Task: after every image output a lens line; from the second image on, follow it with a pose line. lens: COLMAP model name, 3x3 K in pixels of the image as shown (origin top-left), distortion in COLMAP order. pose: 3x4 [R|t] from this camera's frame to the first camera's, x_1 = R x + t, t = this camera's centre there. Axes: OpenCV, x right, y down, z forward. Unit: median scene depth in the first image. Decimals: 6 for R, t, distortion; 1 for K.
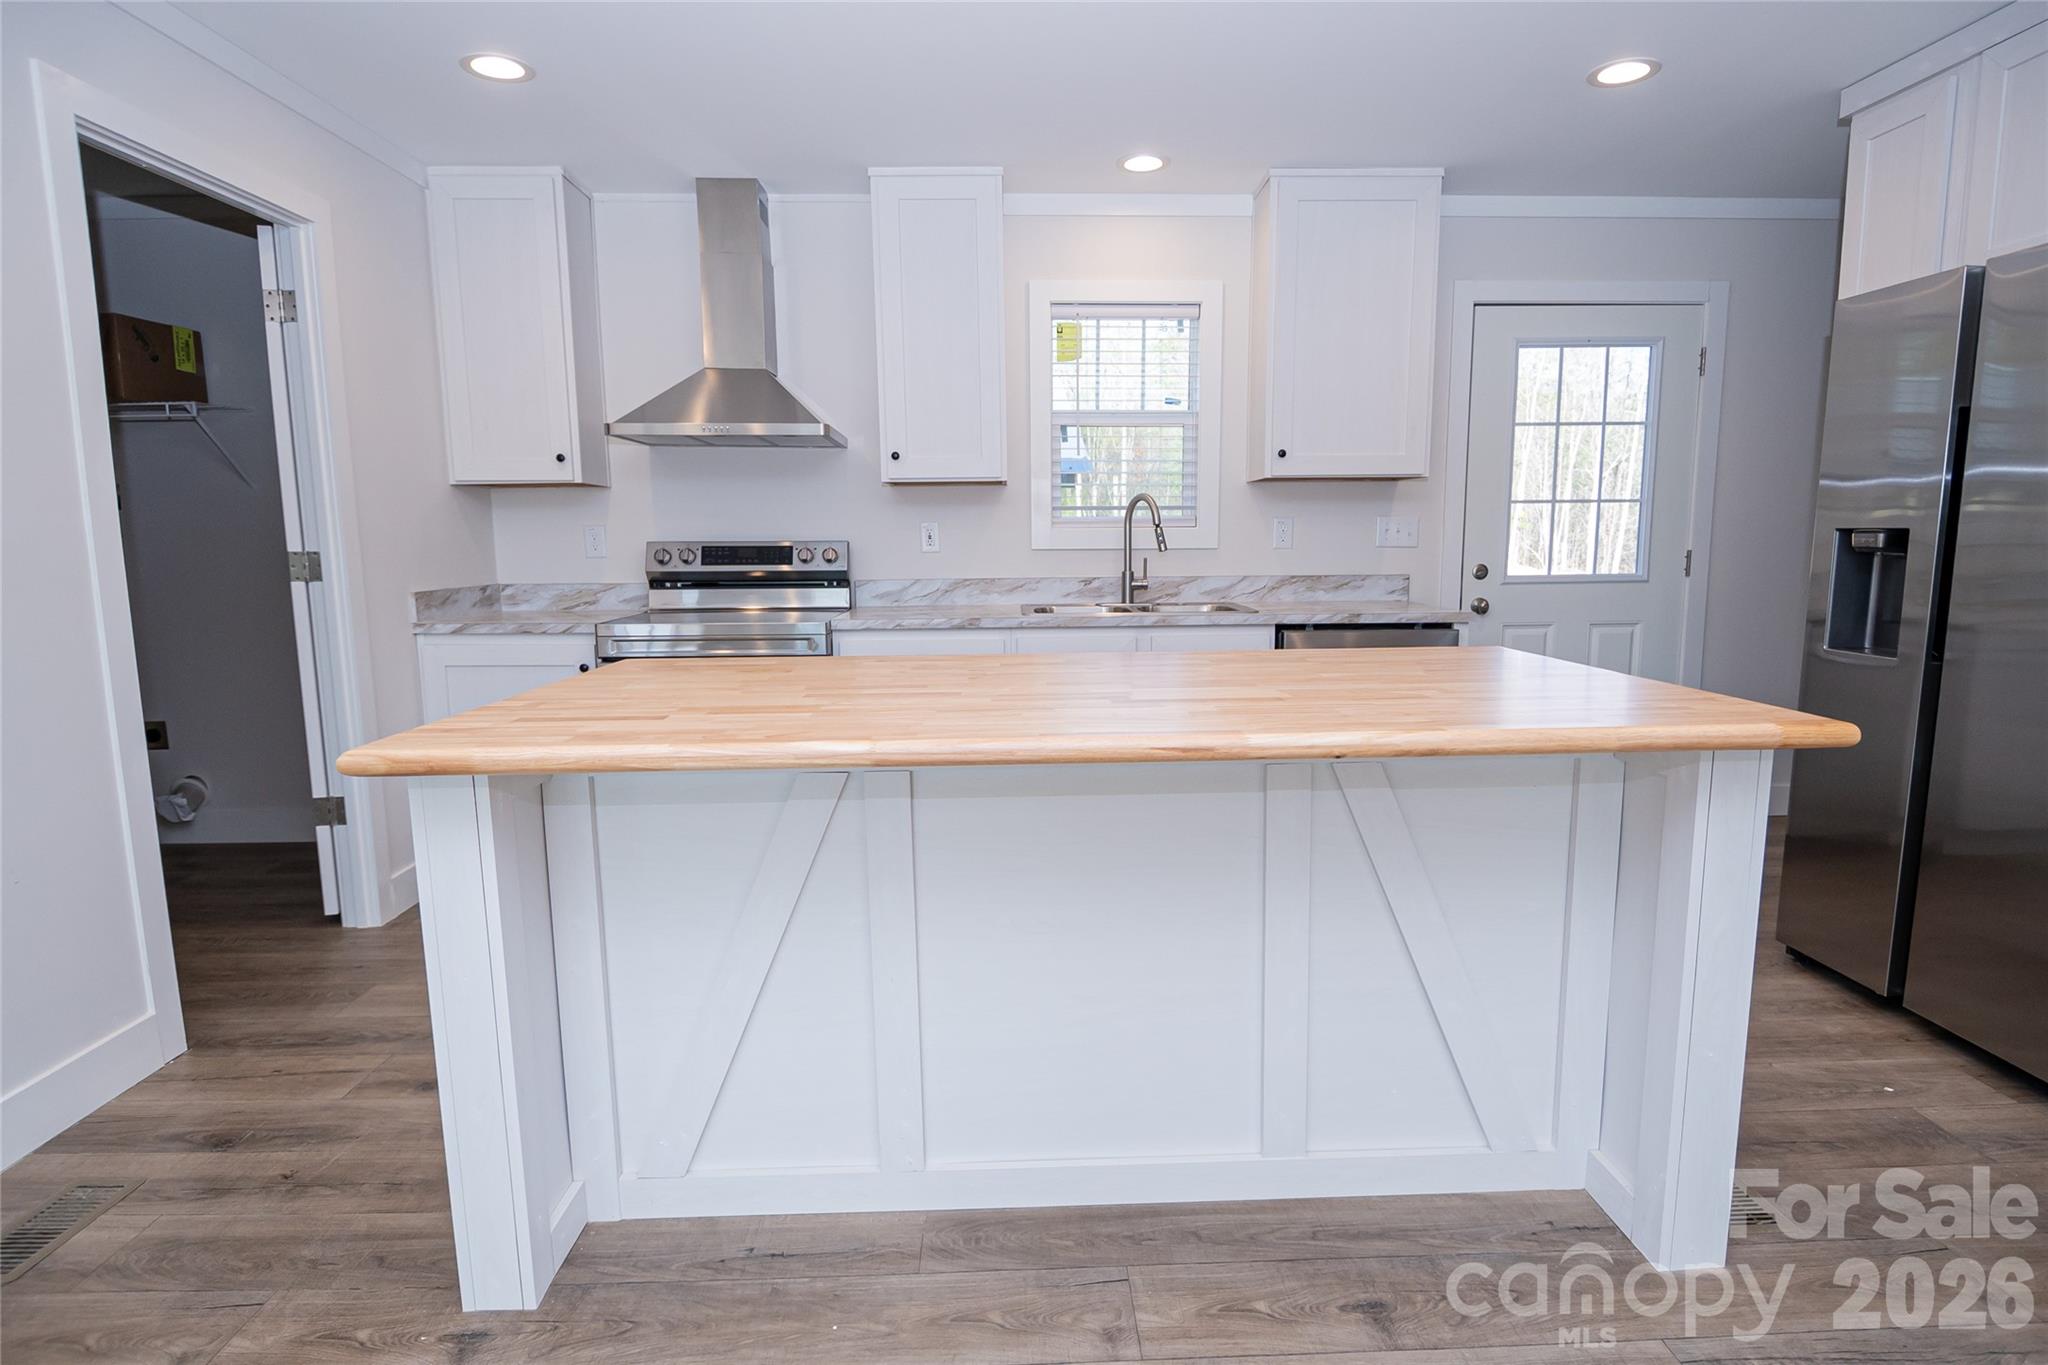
lens RADIAL K [[1062.5, 0, 1047.9], [0, 1062.5, 674.6], [0, 0, 1]] dist [0.017596, -0.024240]
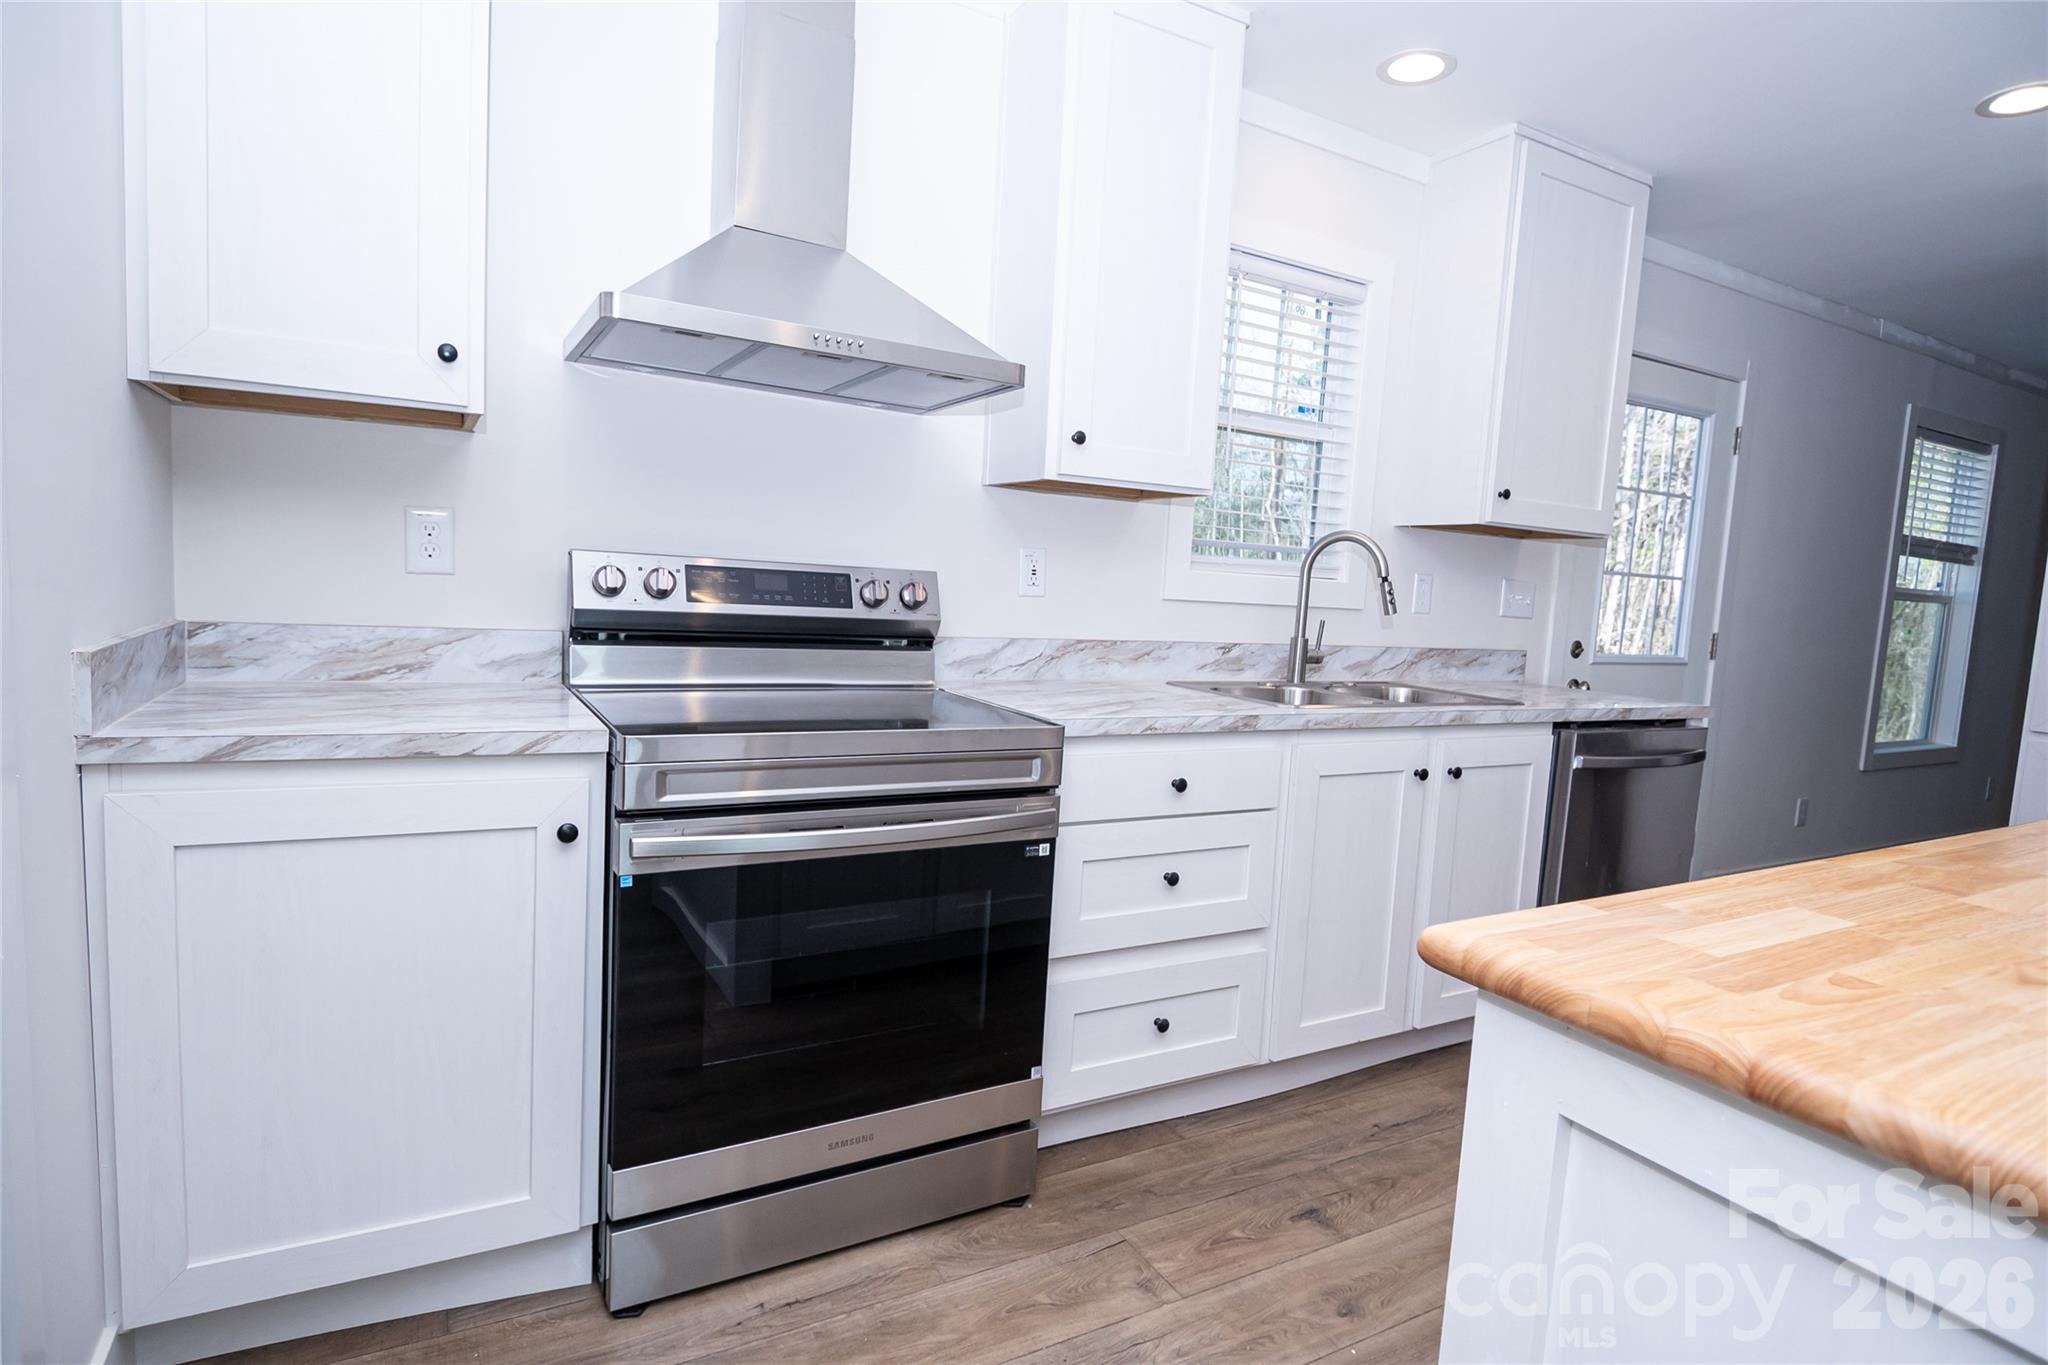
lens RADIAL K [[1062.5, 0, 1047.9], [0, 1062.5, 674.6], [0, 0, 1]] dist [0.017596, -0.024240]
pose [[0.882571, 0.015828, 0.469913, -0.409584], [-0.003969, 0.999648, -0.026217, -0.053479], [-0.470163, 0.021273, 0.882323, 0.452507]]
